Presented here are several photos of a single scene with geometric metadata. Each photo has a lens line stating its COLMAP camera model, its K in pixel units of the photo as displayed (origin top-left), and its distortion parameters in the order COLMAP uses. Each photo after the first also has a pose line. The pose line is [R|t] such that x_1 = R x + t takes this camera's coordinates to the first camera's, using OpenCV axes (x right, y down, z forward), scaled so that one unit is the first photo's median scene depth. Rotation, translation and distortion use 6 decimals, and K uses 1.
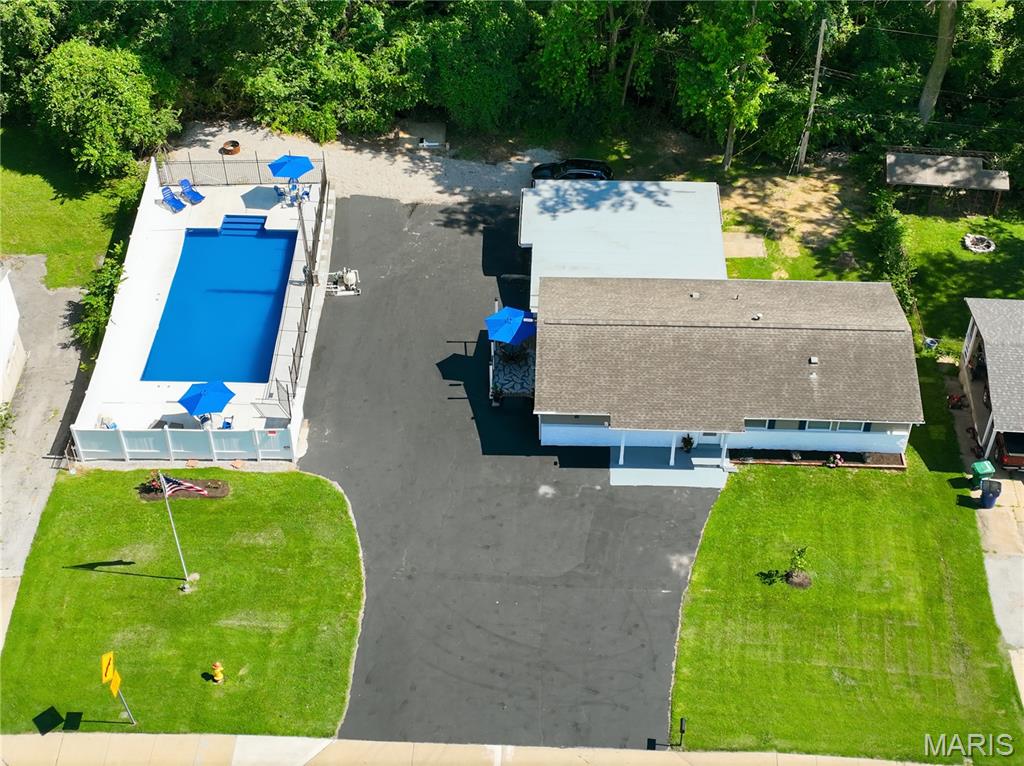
lens RADIAL K [[1459.1, 0, 512.0], [0, 1459.1, 383.0], [0, 0, 1]] dist [0.021161, 0.055206]
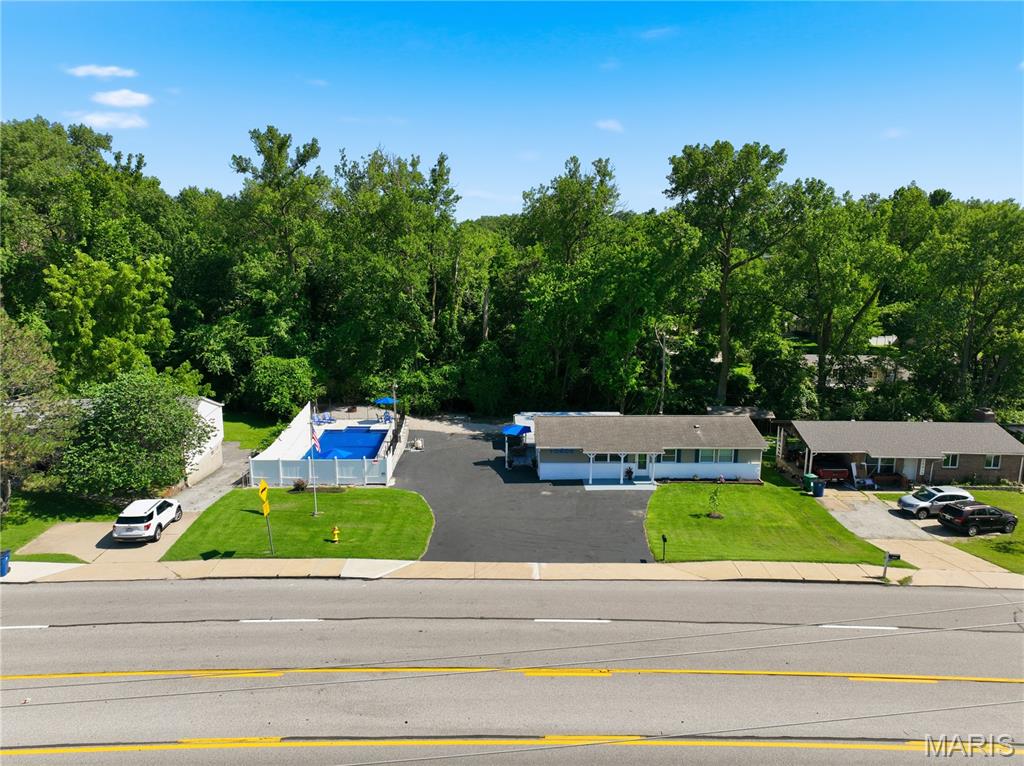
lens RADIAL K [[730.2, 0, 512.0], [0, 730.2, 383.0], [0, 0, 1]] dist [0.011550, 0.006031]
pose [[0.998337, -0.000096, 0.057647, -0.060040], [0.030261, 0.852007, -0.522655, 0.387322], [-0.049066, 0.523531, 0.850593, 0.261298]]
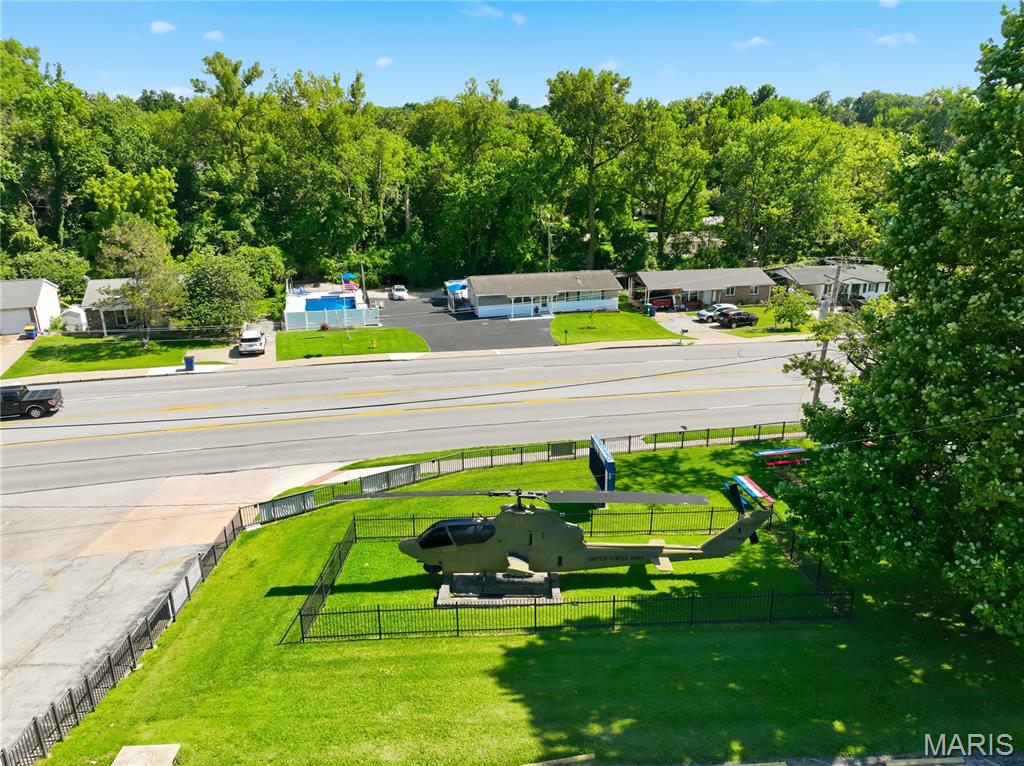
lens RADIAL K [[730.2, 0, 512.0], [0, 730.2, 383.0], [0, 0, 1]] dist [0.011550, 0.006031]
pose [[0.970588, -0.078781, 0.227493, -0.220794], [0.162735, 0.911057, -0.378803, 0.637783], [-0.177417, 0.404683, 0.897082, -0.070548]]
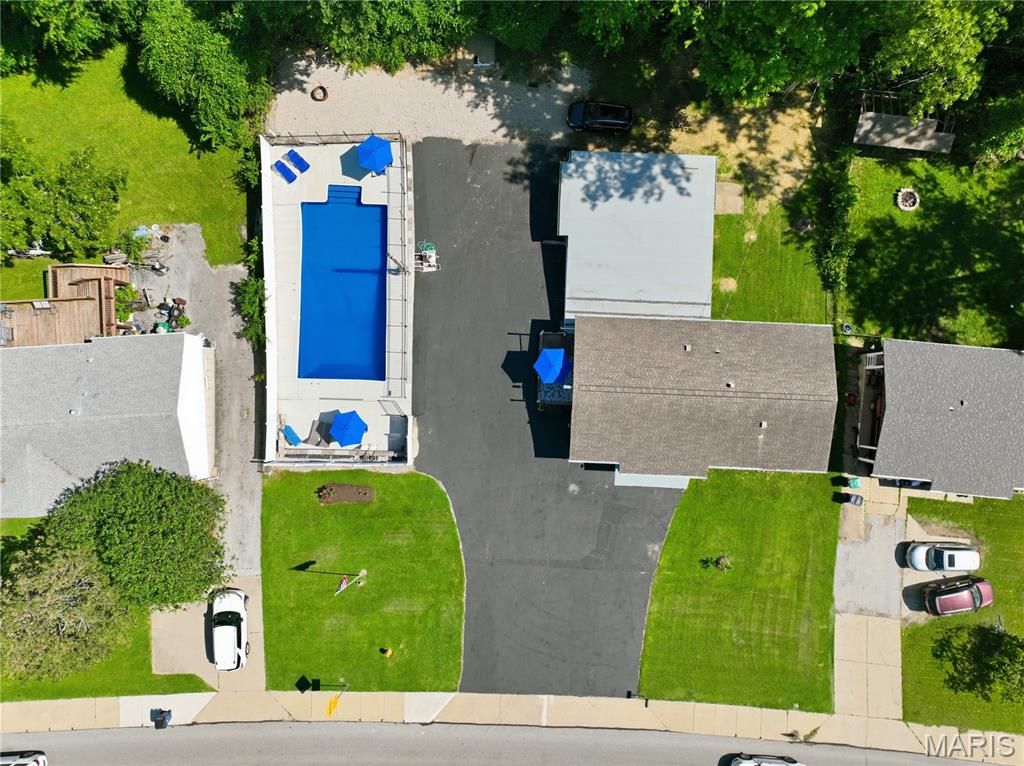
lens RADIAL K [[730.2, 0, 512.0], [0, 730.2, 383.0], [0, 0, 1]] dist [0.011550, 0.006031]
pose [[0.999995, 0.001064, -0.002814, -0.041437], [0.001341, 0.679548, 0.733630, -0.585671], [0.002693, -0.733630, 0.679543, 0.546122]]
